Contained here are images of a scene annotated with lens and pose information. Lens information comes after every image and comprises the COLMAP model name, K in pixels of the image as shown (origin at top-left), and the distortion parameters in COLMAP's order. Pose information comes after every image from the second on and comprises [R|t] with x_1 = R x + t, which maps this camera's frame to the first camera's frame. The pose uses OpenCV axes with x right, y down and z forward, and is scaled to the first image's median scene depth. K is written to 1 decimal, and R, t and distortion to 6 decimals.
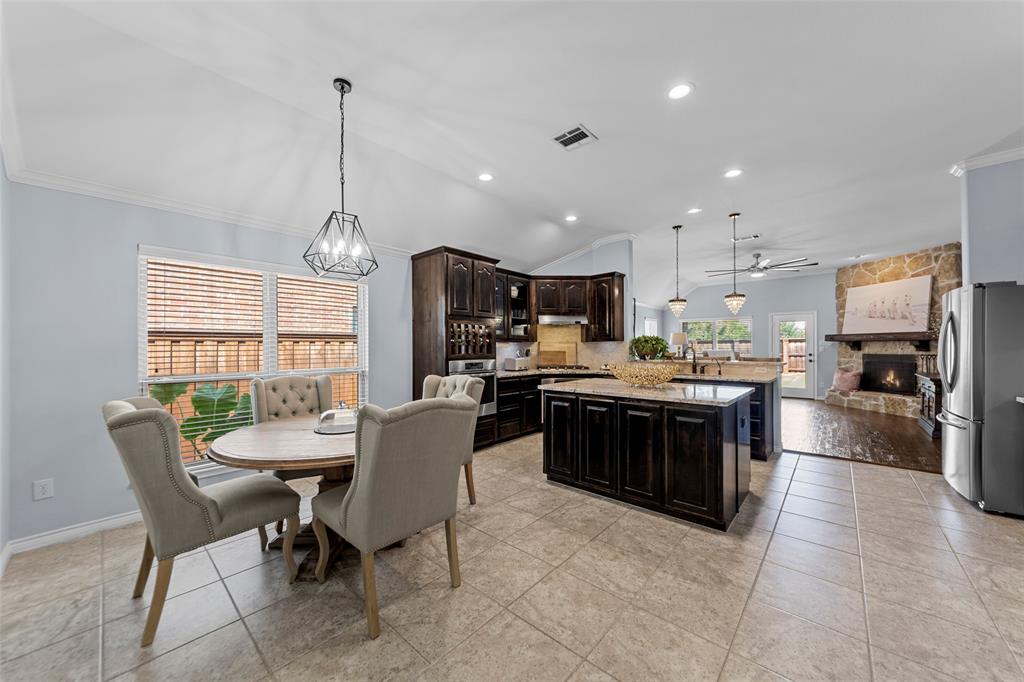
lens RADIAL K [[363.7, 0, 512.0], [0, 363.7, 341.0], [0, 0, 1]] dist [0.000783, -0.000075]
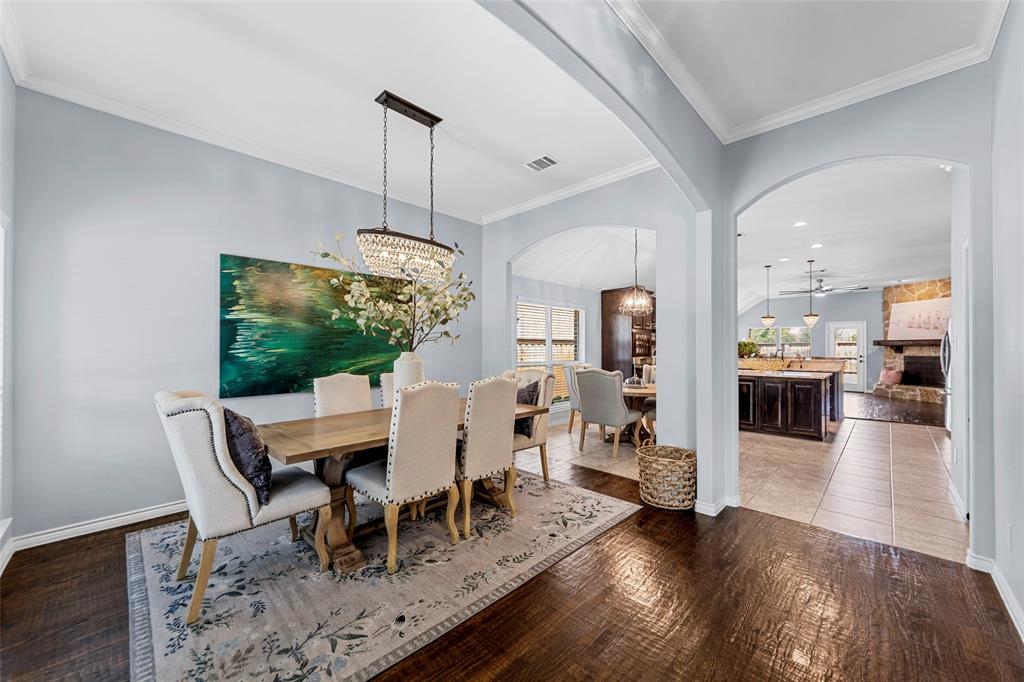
lens RADIAL K [[386.7, 0, 512.0], [0, 386.7, 341.0], [0, 0, 1]] dist [-0.001128, 0.000070]
pose [[0.999160, 0.004917, -0.040674, -0.372395], [-0.005028, 0.999984, -0.002612, -0.006216], [0.040661, 0.002814, 0.999169, -0.430521]]
